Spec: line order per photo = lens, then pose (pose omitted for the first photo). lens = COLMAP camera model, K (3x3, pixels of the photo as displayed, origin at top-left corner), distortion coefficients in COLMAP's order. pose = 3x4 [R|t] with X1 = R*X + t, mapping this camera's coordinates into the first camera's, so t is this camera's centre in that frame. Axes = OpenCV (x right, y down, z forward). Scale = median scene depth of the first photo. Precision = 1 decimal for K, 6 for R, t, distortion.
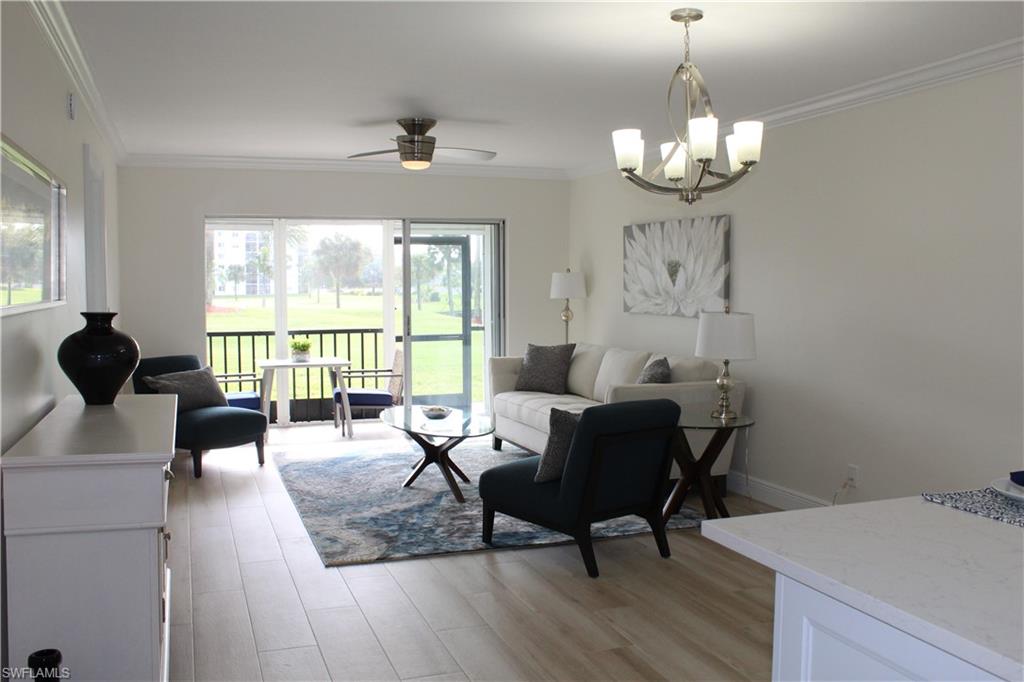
lens RADIAL K [[961.4, 0, 512.0], [0, 961.4, 341.0], [0, 0, 1]] dist [0.005331, 0.004176]
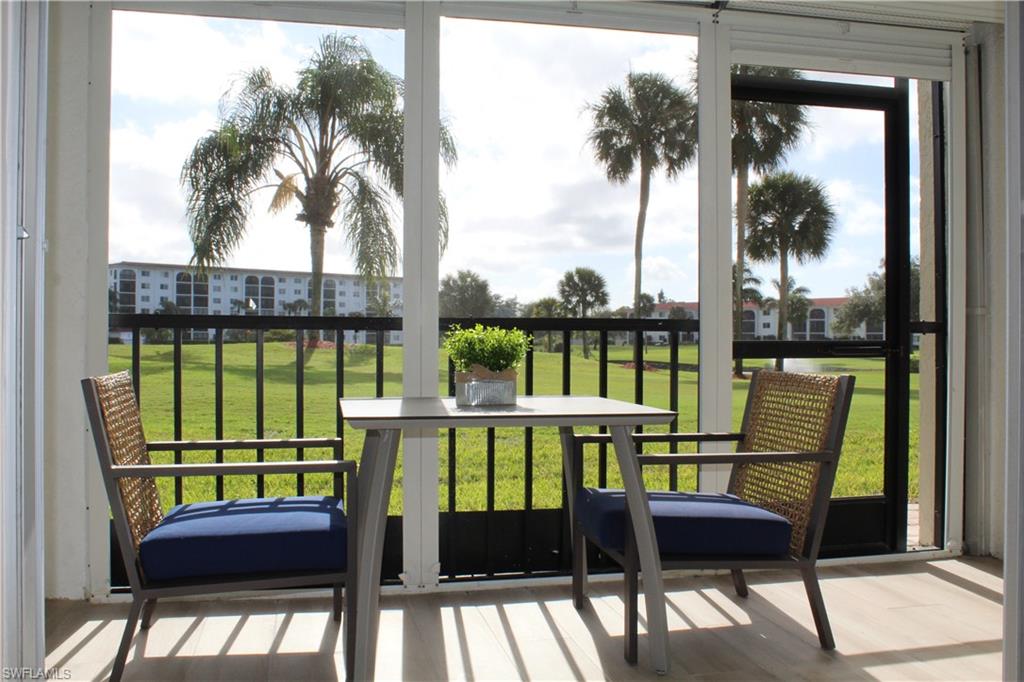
lens RADIAL K [[907.7, 0, 512.0], [0, 907.7, 341.0], [0, 0, 1]] dist [-0.184079, -0.001202]
pose [[0.993802, 0.007711, -0.110893, -0.164537], [-0.014474, 0.998075, -0.060309, 0.016083], [0.110214, 0.061541, 0.992001, 0.654736]]
